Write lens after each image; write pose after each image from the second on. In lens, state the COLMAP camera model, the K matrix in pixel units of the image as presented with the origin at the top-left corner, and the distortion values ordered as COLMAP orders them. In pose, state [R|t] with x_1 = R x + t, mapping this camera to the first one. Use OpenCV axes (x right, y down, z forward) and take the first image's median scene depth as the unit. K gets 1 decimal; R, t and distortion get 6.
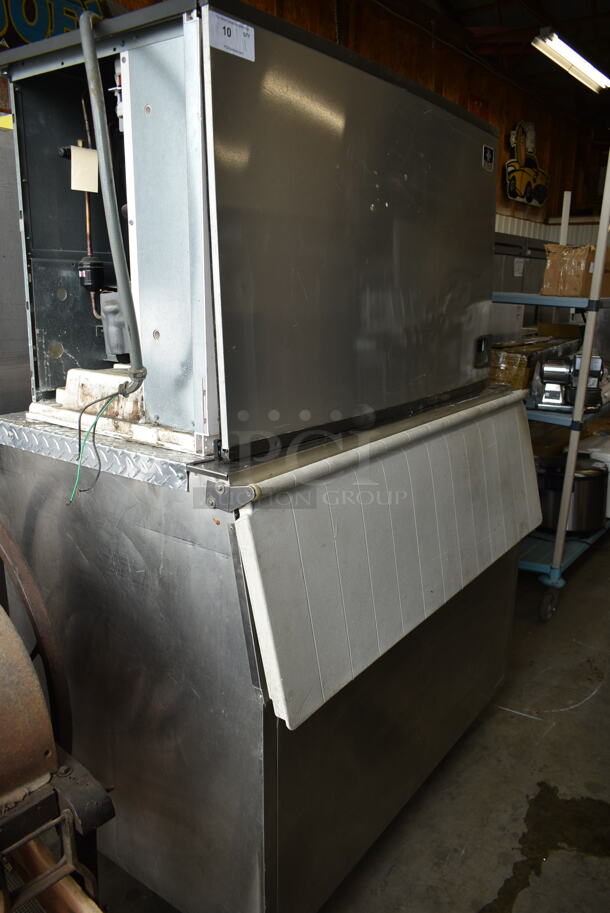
lens RADIAL K [[682.3, 0, 312.8], [0, 682.3, 455.4], [0, 0, 1]] dist [-0.017837, 0.006183]
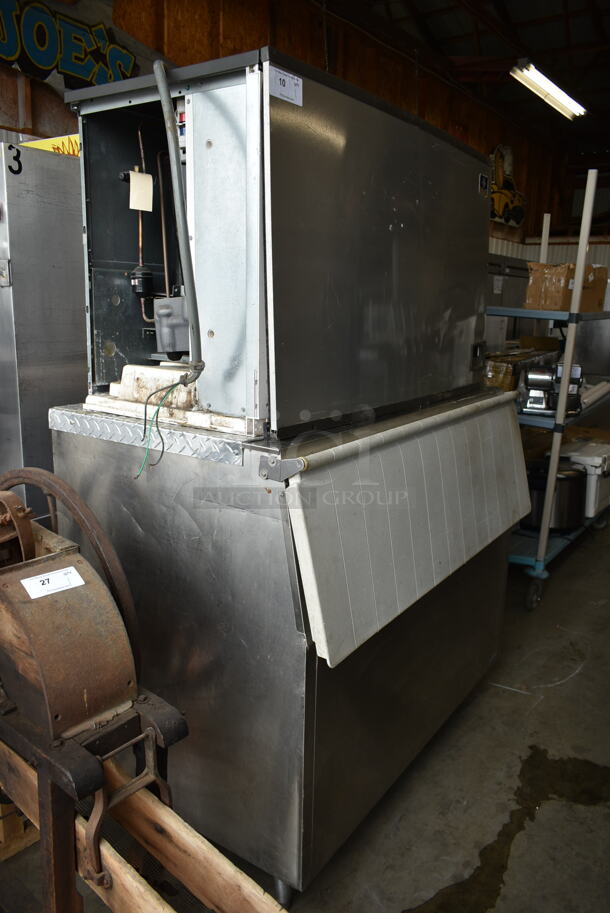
lens RADIAL K [[682.3, 0, 312.8], [0, 682.3, 455.4], [0, 0, 1]] dist [-0.017837, 0.006183]
pose [[0.999463, 0.002322, 0.032678, -0.070483], [-0.001580, 0.999741, -0.022705, 0.043376], [-0.032722, 0.022641, 0.999208, -0.126565]]
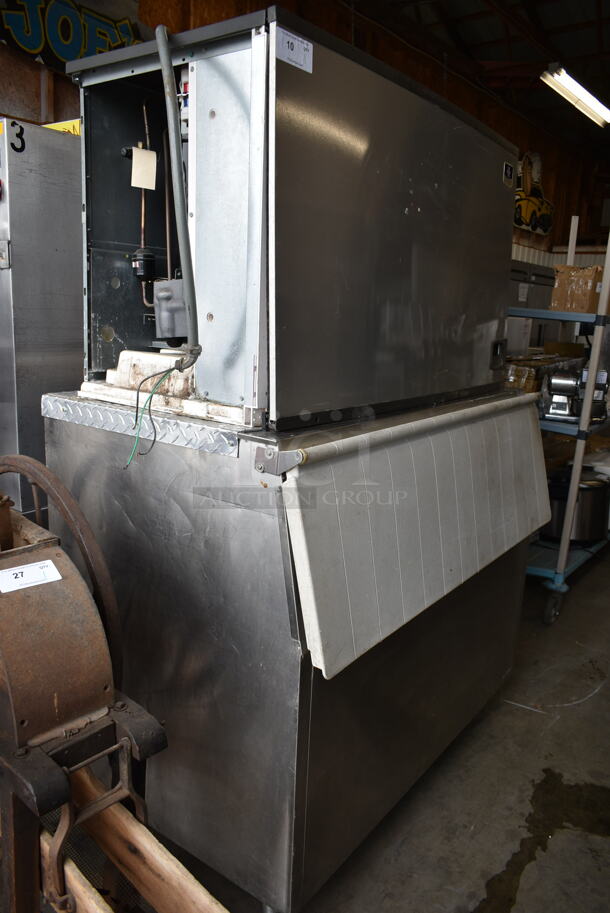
lens RADIAL K [[682.3, 0, 312.8], [0, 682.3, 455.4], [0, 0, 1]] dist [-0.017837, 0.006183]
pose [[0.999566, 0.029317, 0.002716, -0.046369], [-0.029211, 0.999027, -0.033041, 0.057662], [-0.003682, 0.032947, 0.999450, -0.065808]]
